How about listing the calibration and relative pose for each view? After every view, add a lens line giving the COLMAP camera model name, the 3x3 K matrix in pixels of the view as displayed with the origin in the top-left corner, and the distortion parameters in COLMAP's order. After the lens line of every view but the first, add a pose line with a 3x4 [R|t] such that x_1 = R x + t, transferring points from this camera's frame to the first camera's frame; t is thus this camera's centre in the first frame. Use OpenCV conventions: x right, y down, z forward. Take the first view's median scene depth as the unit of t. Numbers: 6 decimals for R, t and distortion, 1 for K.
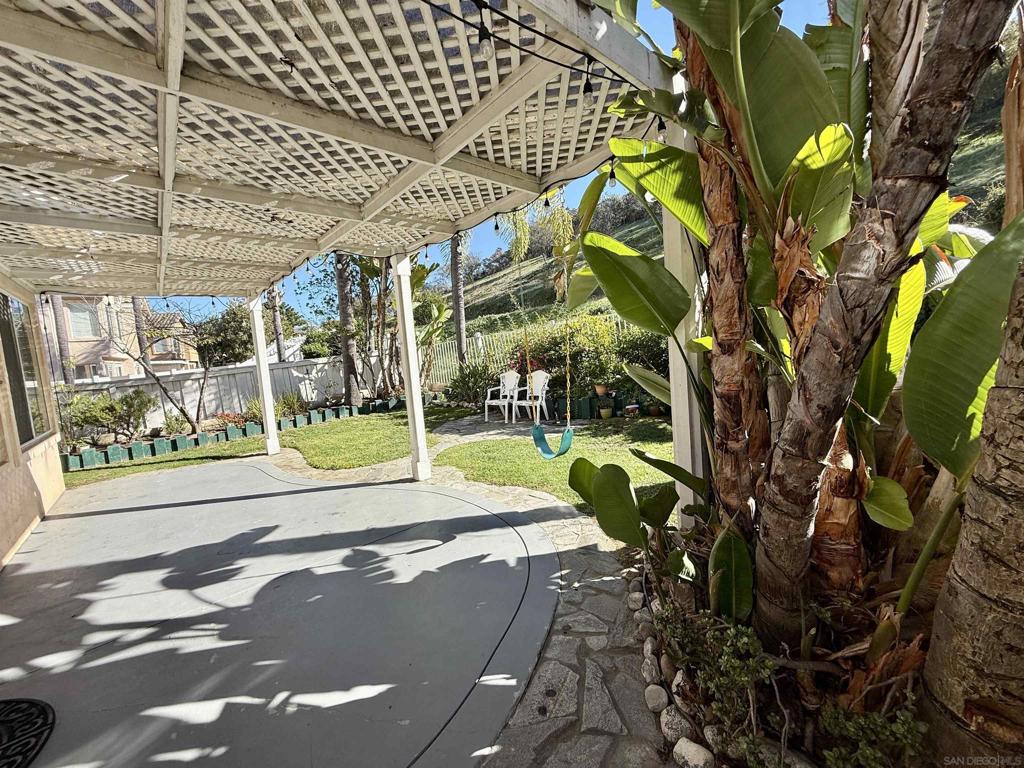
lens RADIAL K [[408.6, 0, 510.4], [0, 408.6, 383.4], [0, 0, 1]] dist [-0.005893, -0.000211]
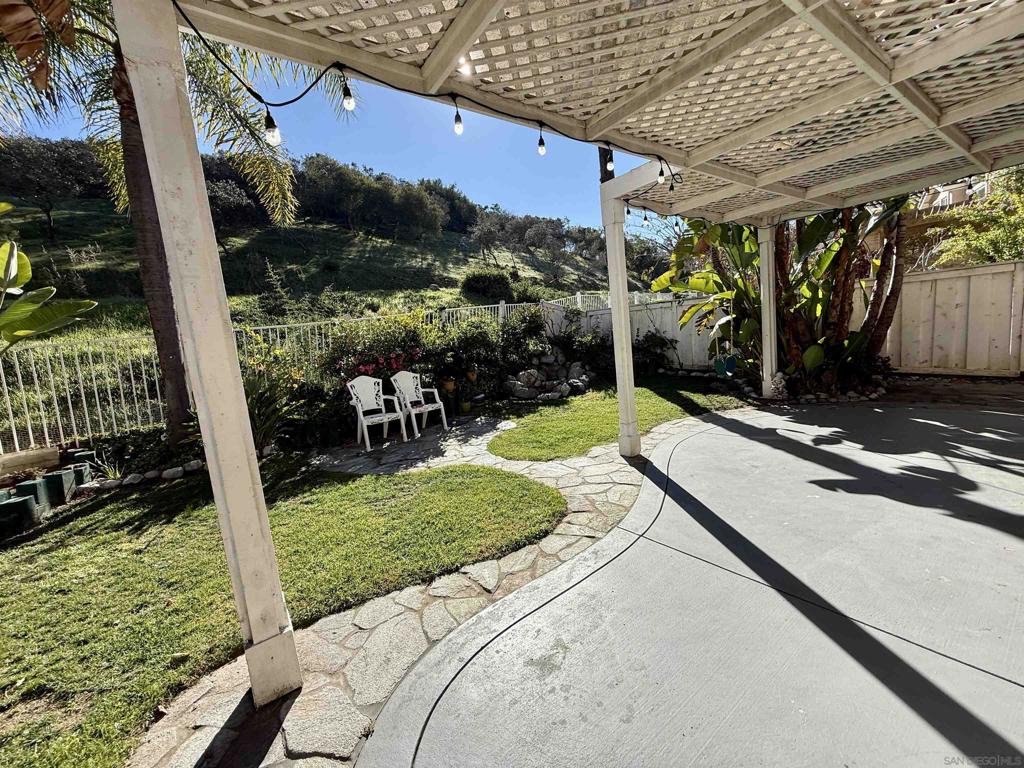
lens RADIAL K [[408.6, 0, 514.2], [0, 408.6, 384.5], [0, 0, 1]] dist [-0.005893, -0.000211]
pose [[0.123935, -0.051248, 0.990966, -1.687581], [0.171099, 0.984811, 0.029531, 0.019472], [-0.977428, 0.165894, 0.130821, 1.661299]]
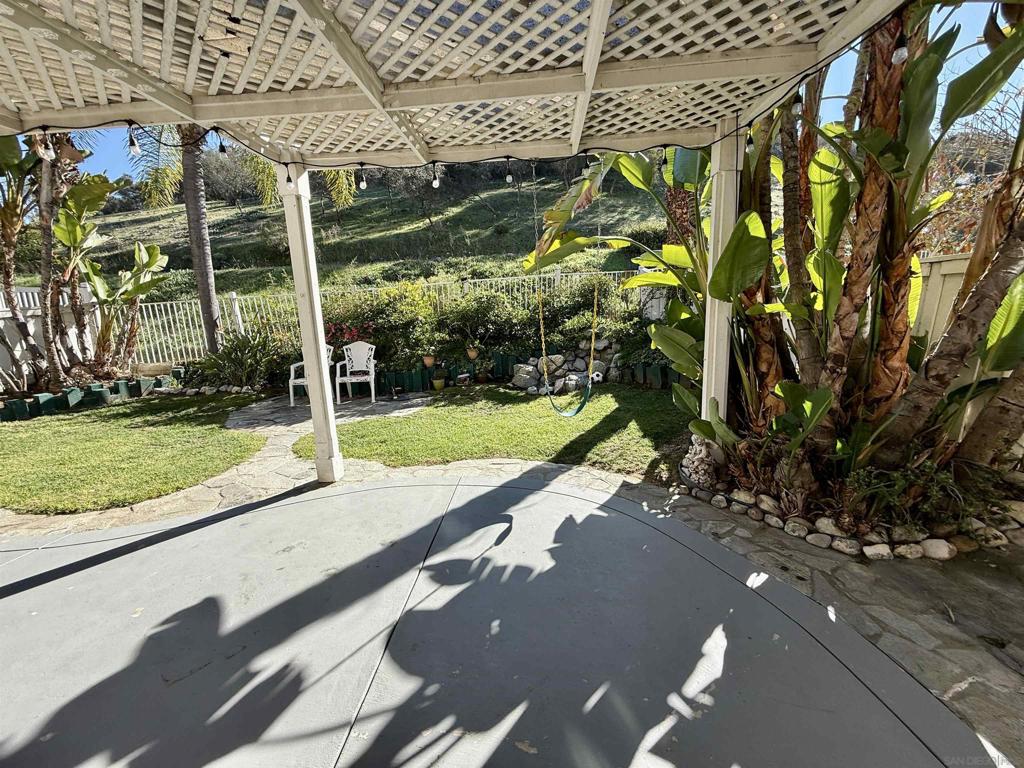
lens RADIAL K [[408.6, 0, 509.2], [0, 408.6, 384.3], [0, 0, 1]] dist [-0.005893, -0.000211]
pose [[0.726526, -0.068473, 0.683719, -0.723927], [0.031471, 0.997294, 0.066435, 0.028659], [-0.686418, -0.026750, 0.726715, 0.348745]]
